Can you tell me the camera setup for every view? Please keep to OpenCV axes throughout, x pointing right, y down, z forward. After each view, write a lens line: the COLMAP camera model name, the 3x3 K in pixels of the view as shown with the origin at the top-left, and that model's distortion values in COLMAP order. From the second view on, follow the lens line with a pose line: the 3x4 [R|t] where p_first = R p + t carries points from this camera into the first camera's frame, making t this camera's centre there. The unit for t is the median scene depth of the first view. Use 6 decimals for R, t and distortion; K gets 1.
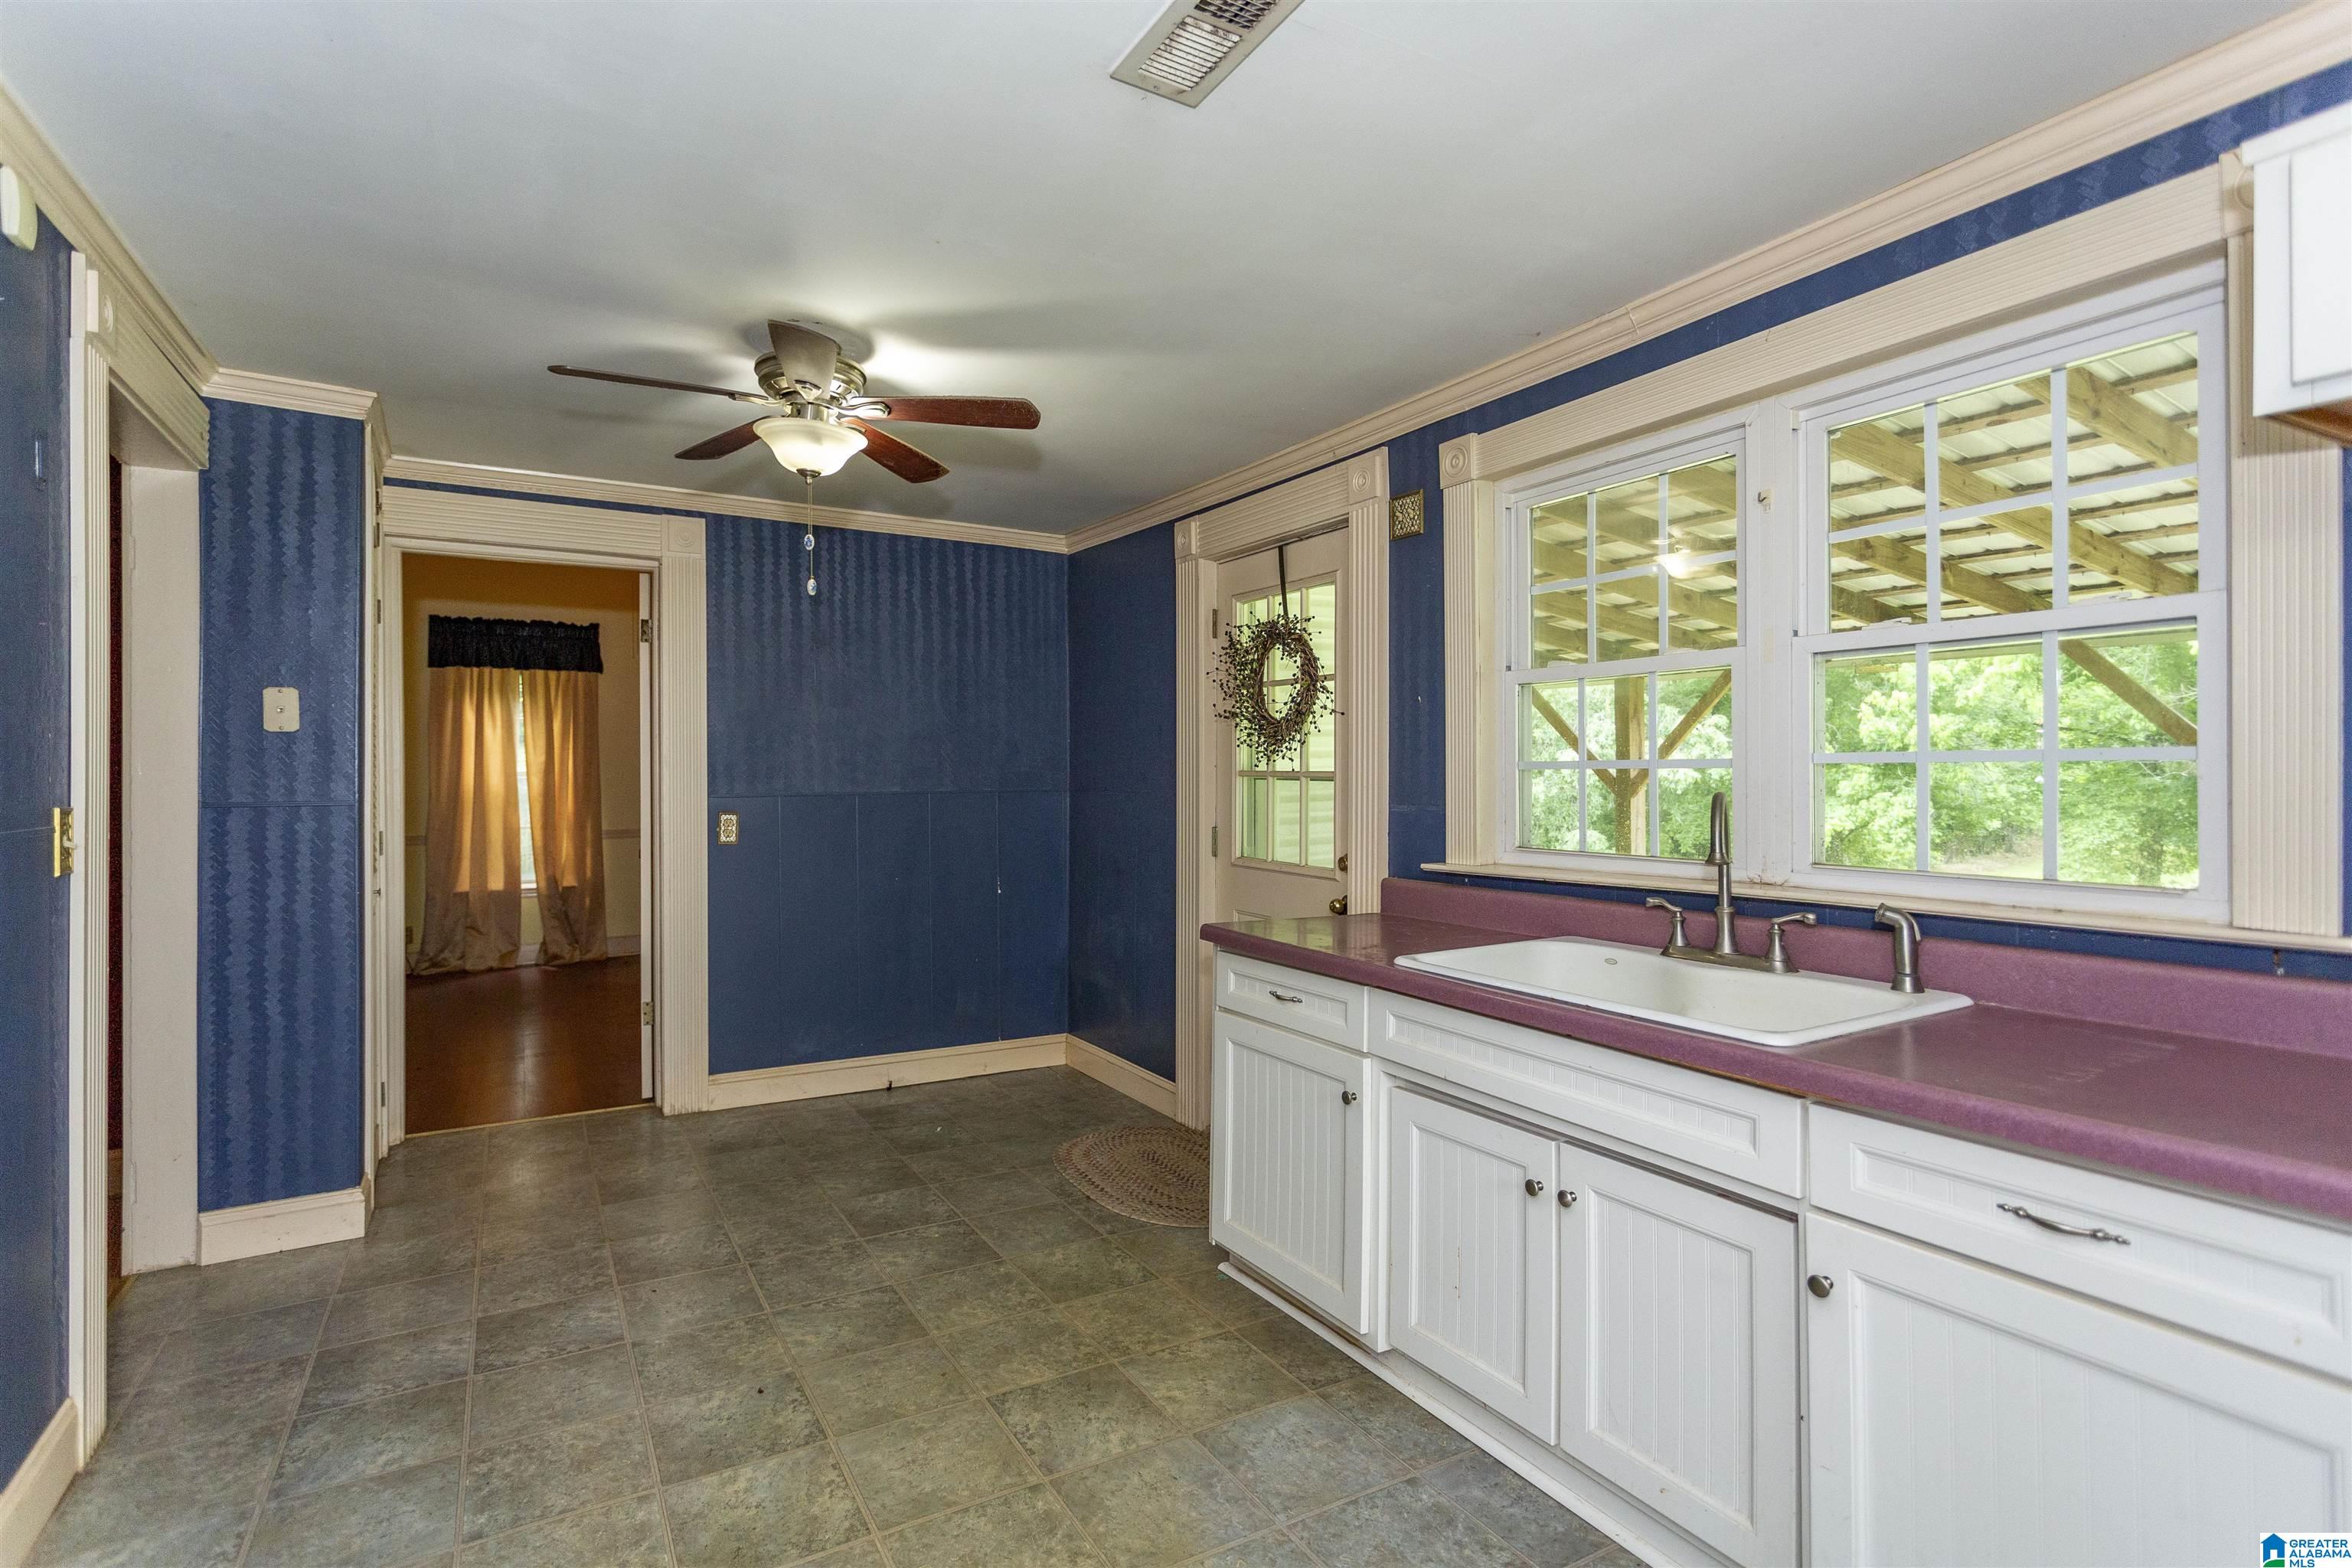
lens RADIAL K [[1105.0, 0, 1140.2], [0, 1105.0, 778.3], [0, 0, 1]] dist [0.001761, 0.000153]
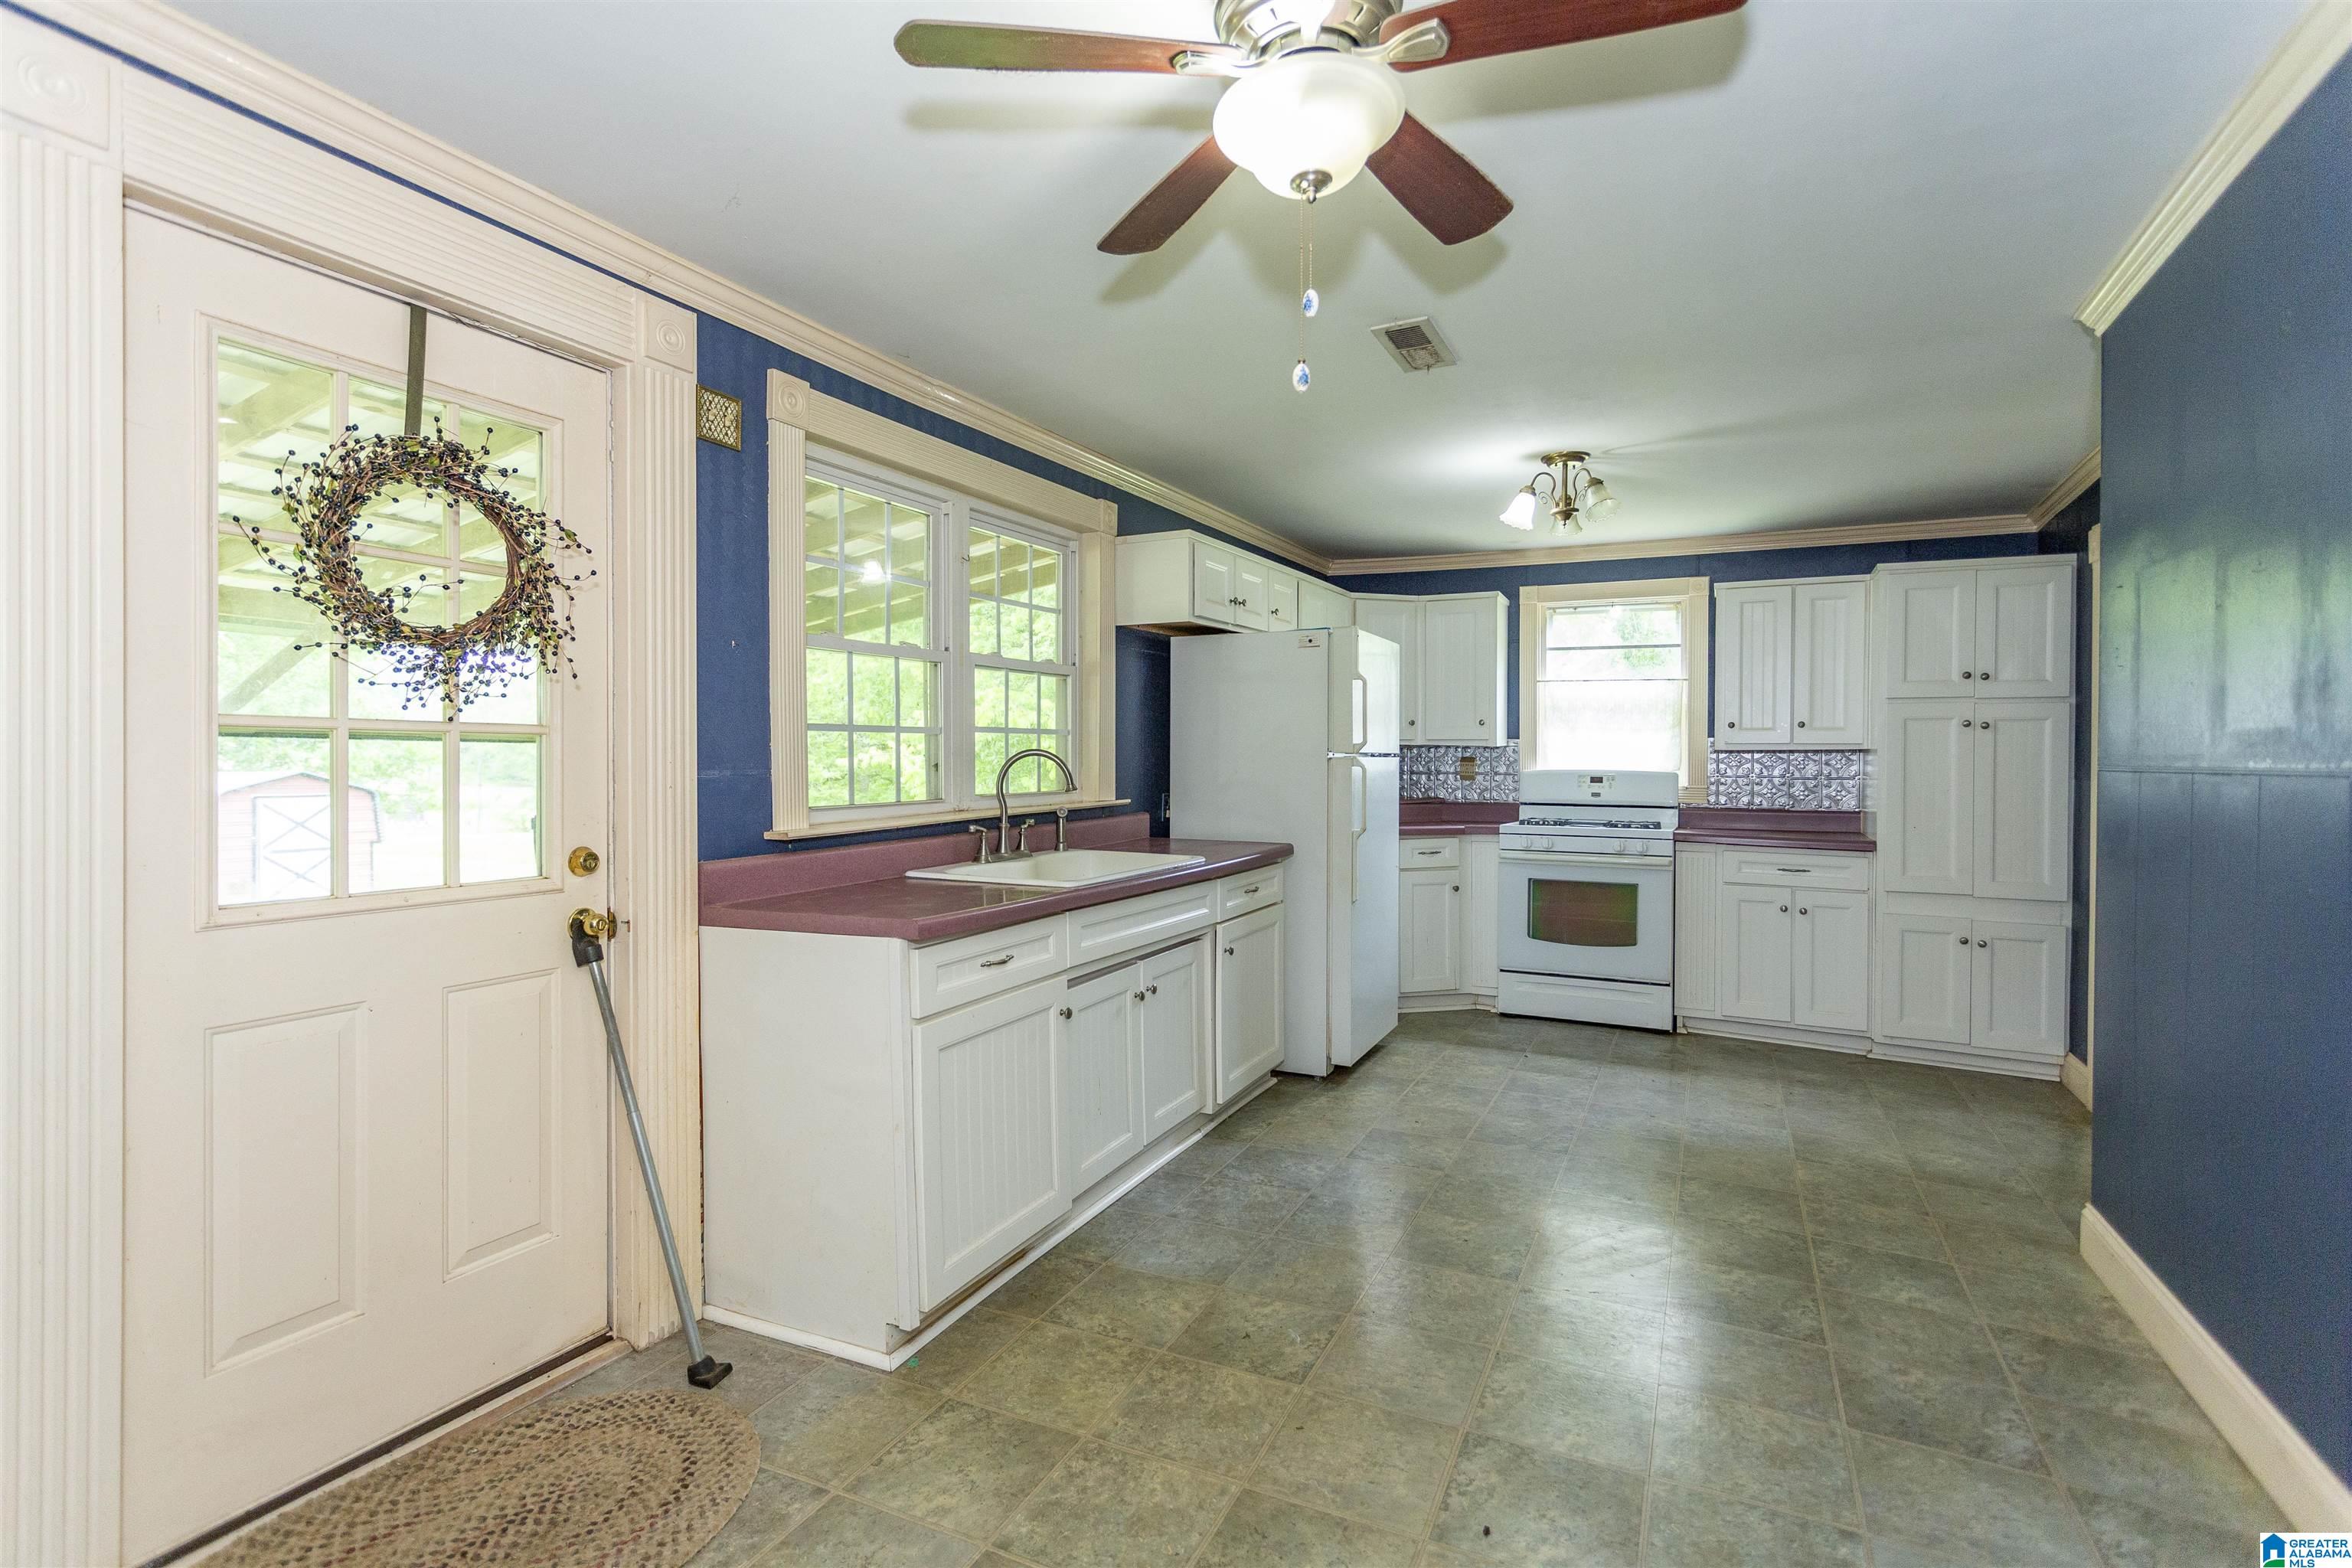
lens RADIAL K [[1101.4, 0, 1165.7], [0, 1101.4, 771.9], [0, 0, 1]] dist [0.003493, 0.000378]
pose [[-0.556776, -0.004204, 0.830652, -0.753895], [0.010200, 0.999877, 0.011897, 0.023341], [-0.830600, 0.015096, -0.556665, 1.422991]]
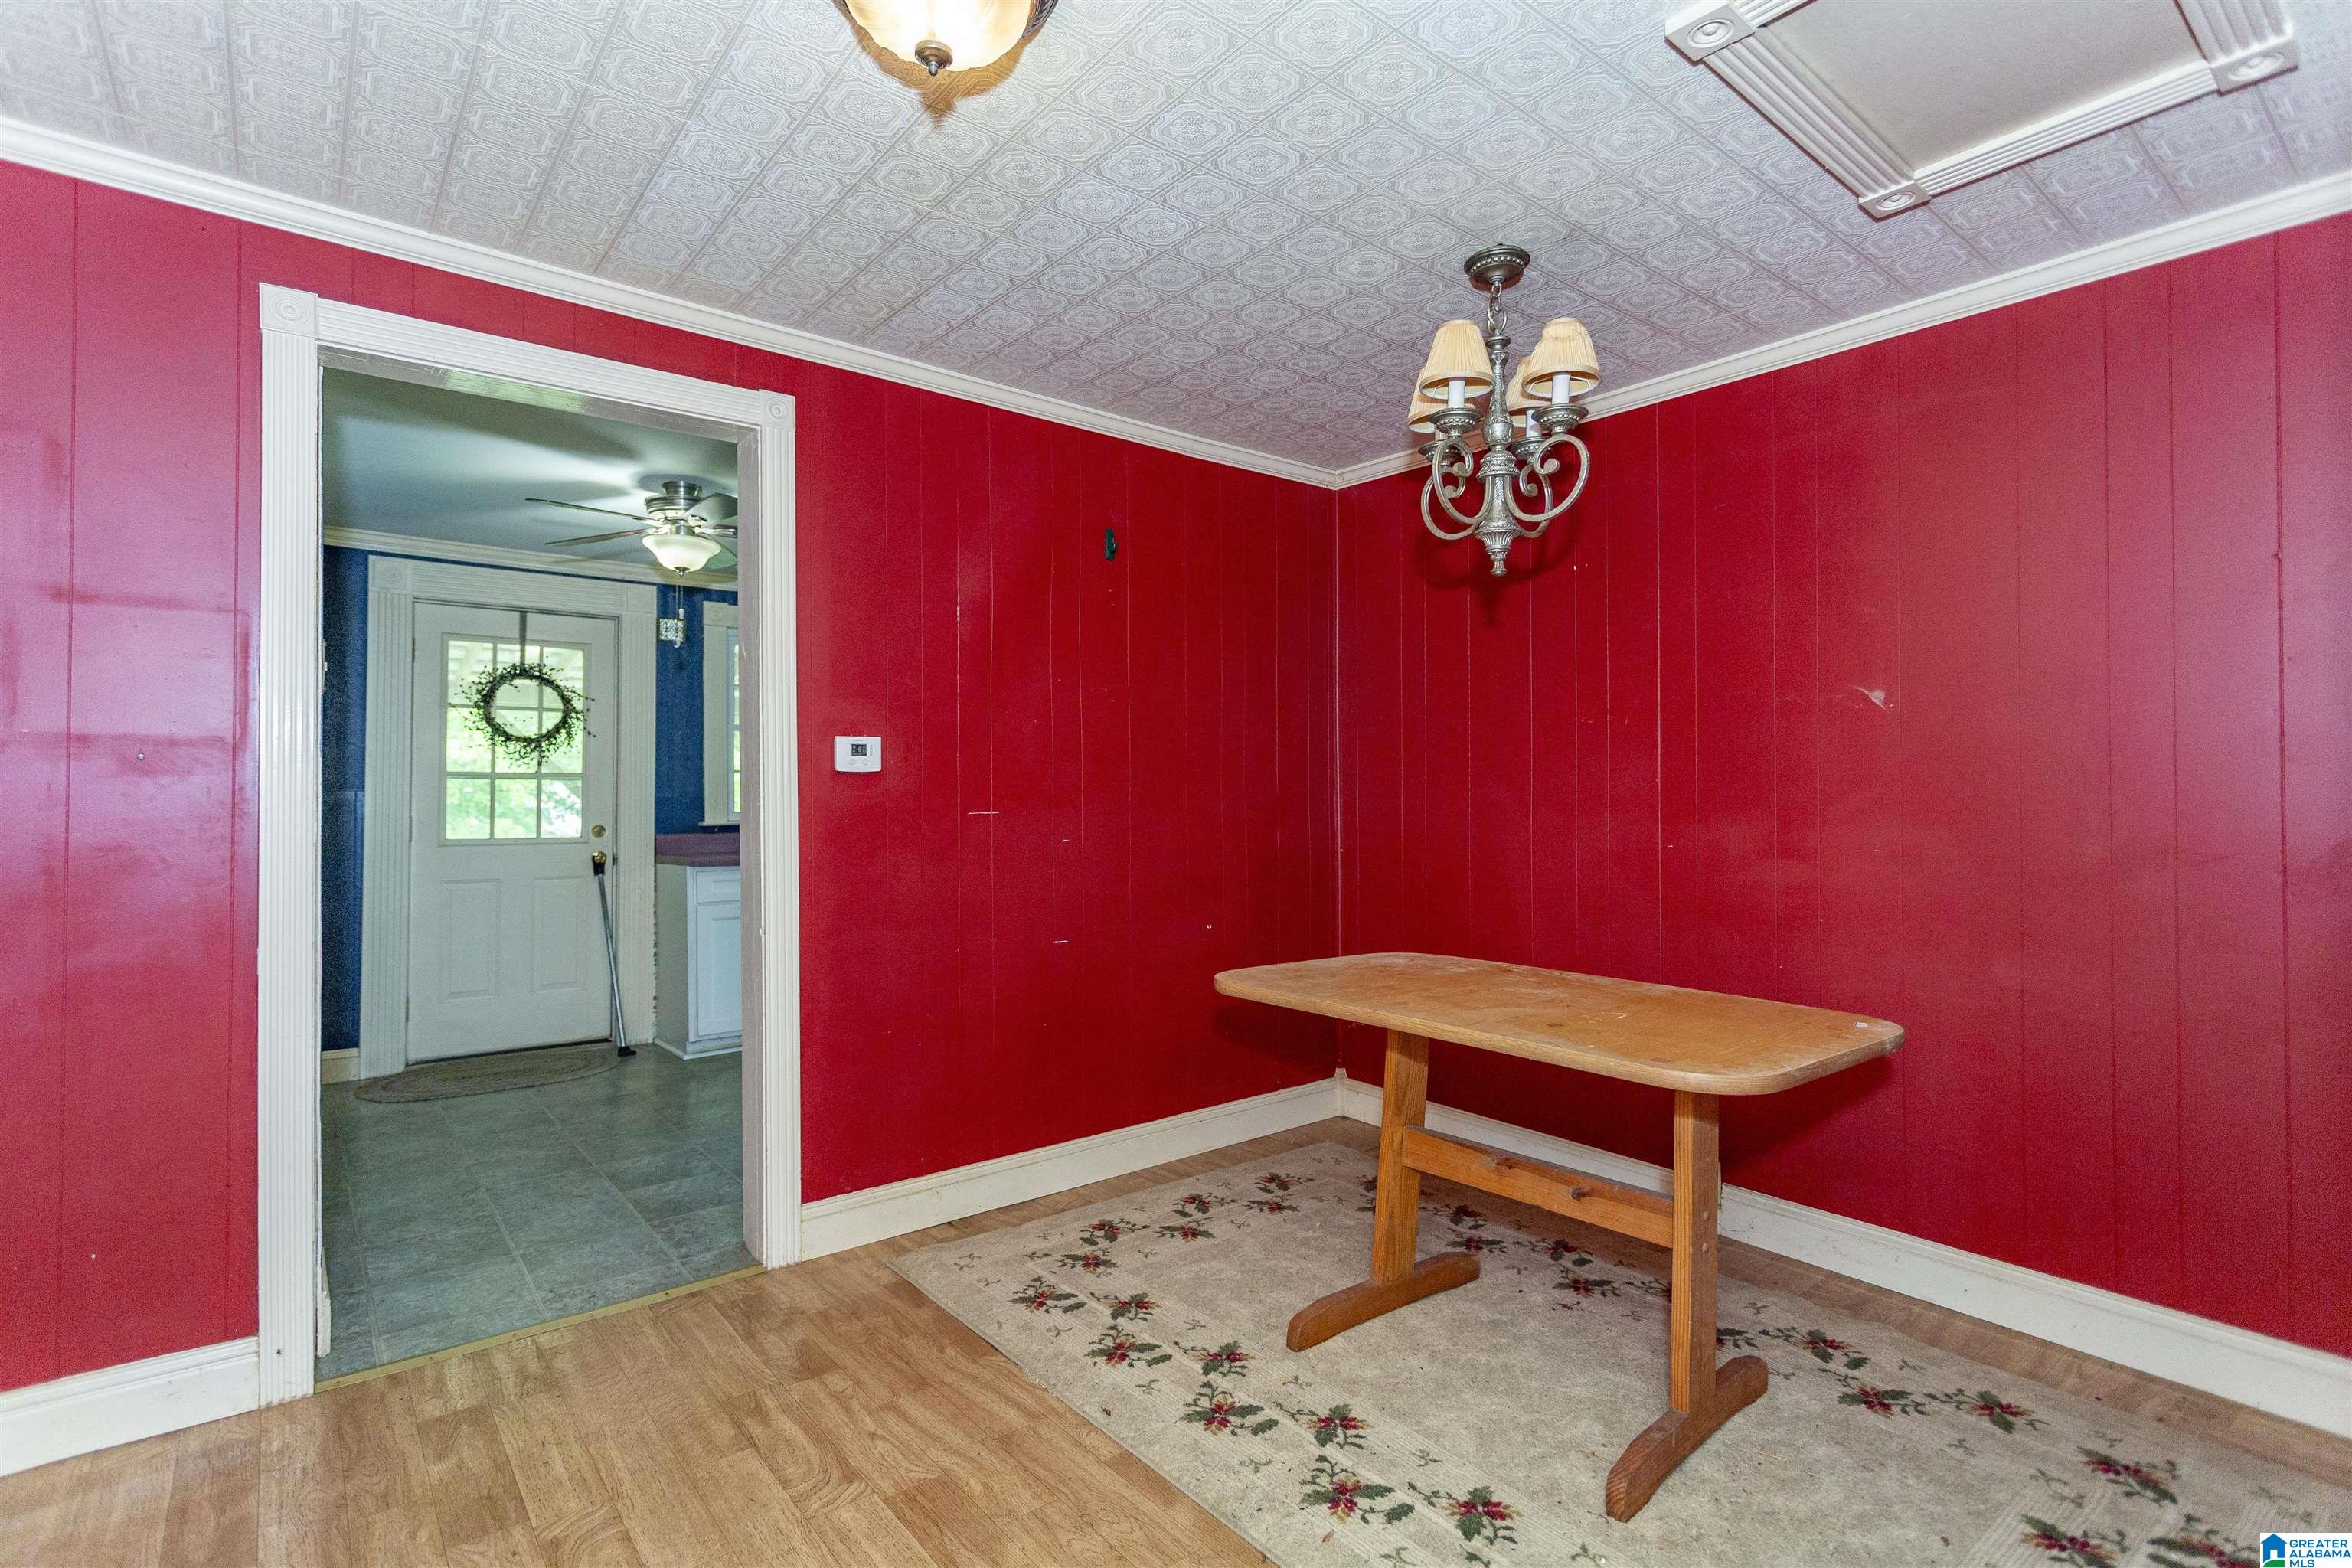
lens RADIAL K [[1101.4, 0, 1165.7], [0, 1101.4, 771.9], [0, 0, 1]] dist [0.003493, 0.000378]
pose [[-0.152369, 0.015505, 0.988202, -1.969749], [0.005472, 0.999875, -0.014845, 0.027139], [-0.988309, 0.003146, -0.152434, 0.577021]]
